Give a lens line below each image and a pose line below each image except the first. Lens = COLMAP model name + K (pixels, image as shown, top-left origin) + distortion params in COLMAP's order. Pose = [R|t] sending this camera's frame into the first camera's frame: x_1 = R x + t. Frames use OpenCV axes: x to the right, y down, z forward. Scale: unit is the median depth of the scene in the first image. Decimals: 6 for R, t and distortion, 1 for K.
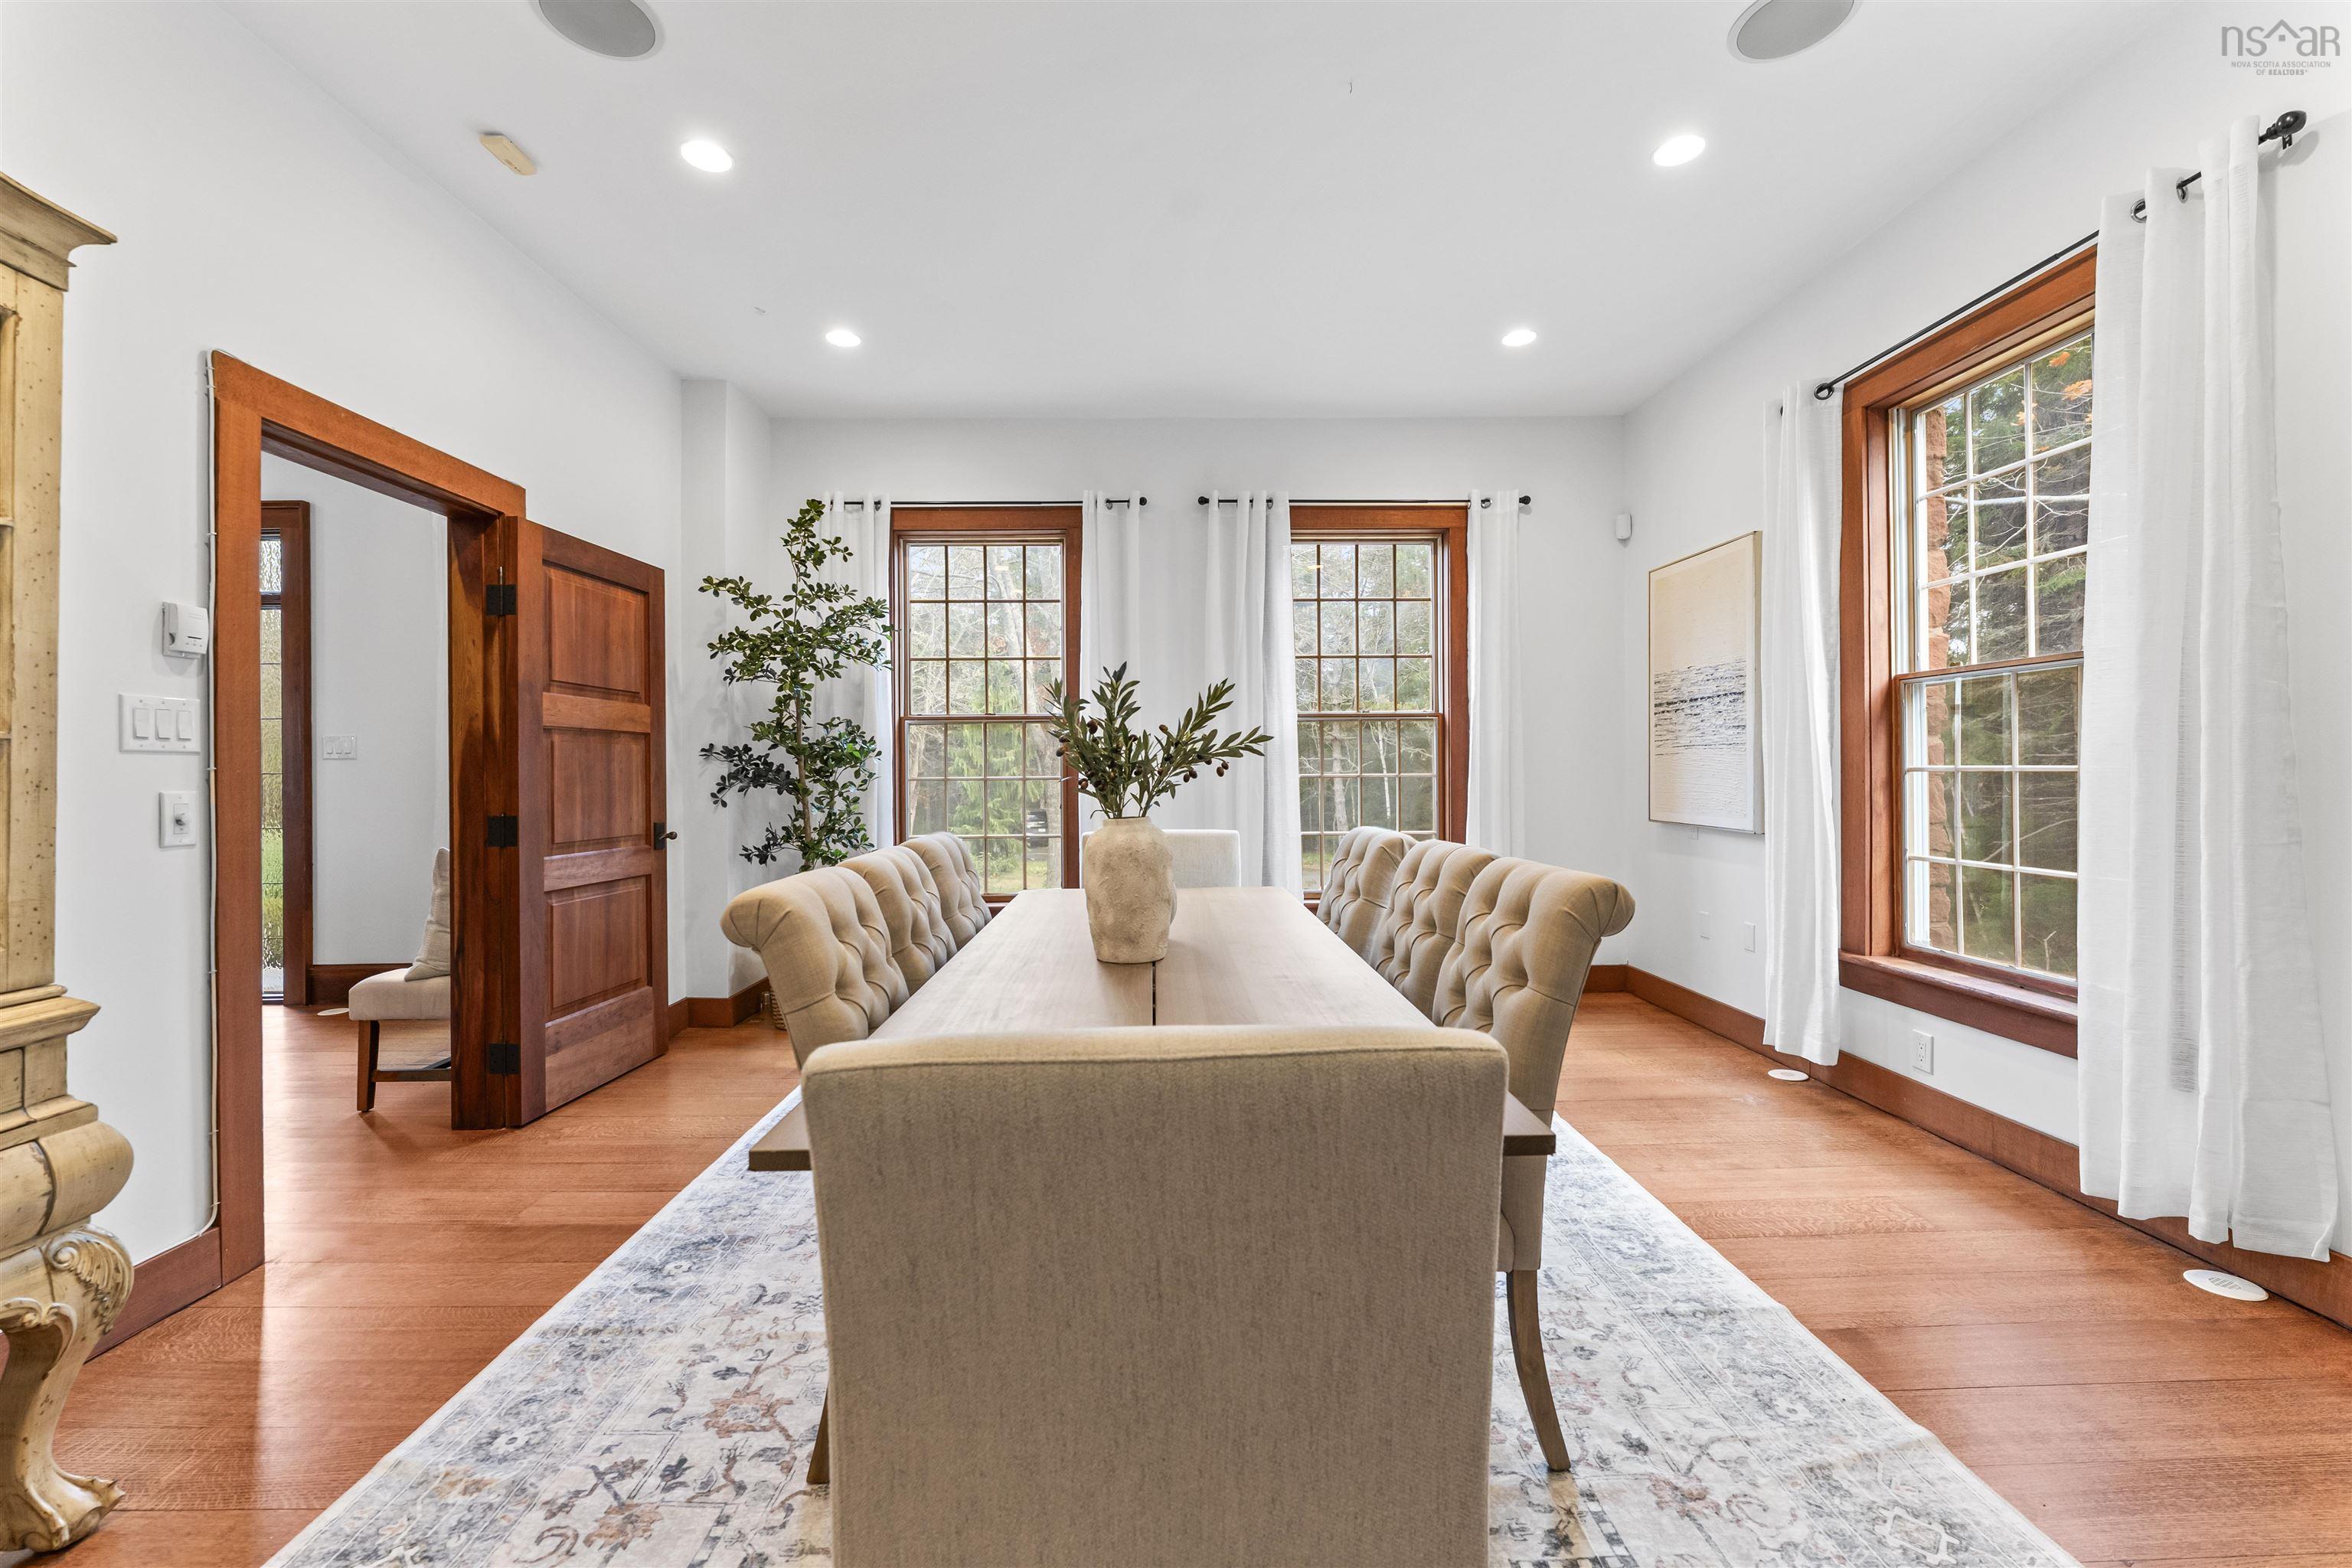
lens RADIAL K [[961.8, 0, 1176.0], [0, 961.8, 784.0], [0, 0, 1]] dist [-0.001280, -0.000113]
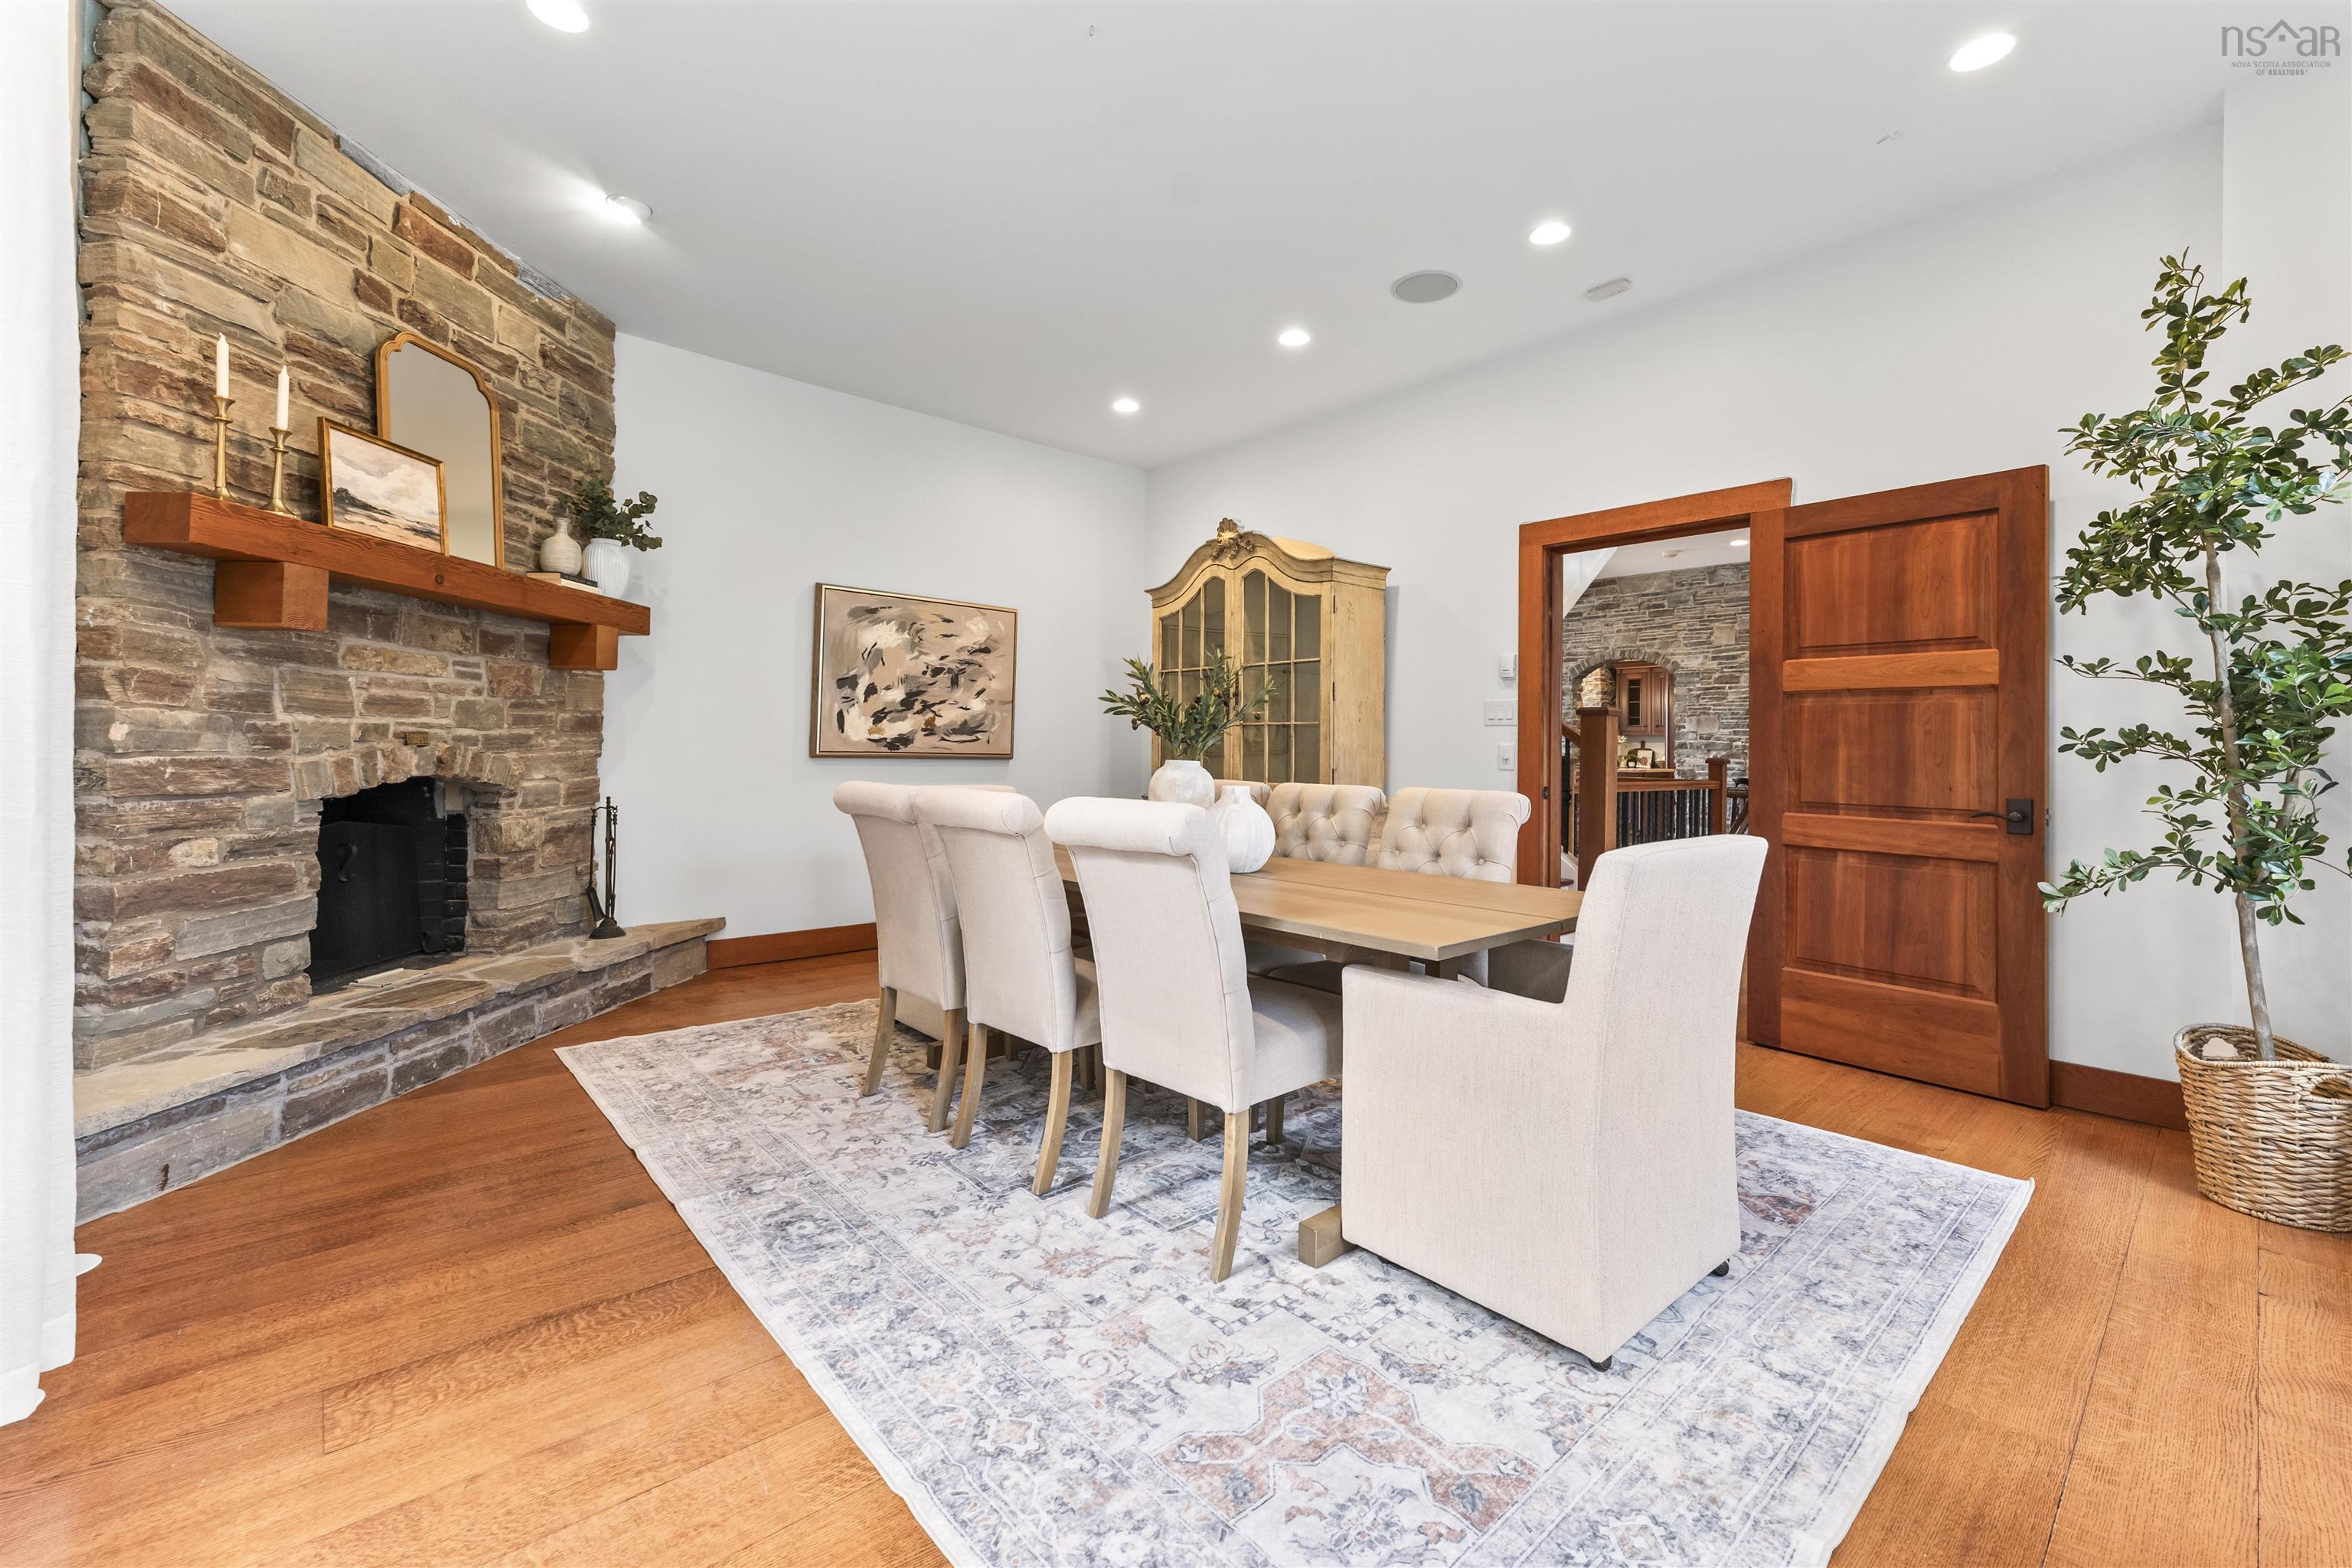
lens RADIAL K [[968.1, 0, 1173.1], [0, 968.1, 741.5], [0, 0, 1]] dist [-0.000845, 0.000017]
pose [[-0.762258, -0.007053, -0.647234, 0.624680], [-0.017261, 0.999807, 0.009434, -0.002303], [0.647043, 0.018363, -0.762233, 1.496805]]
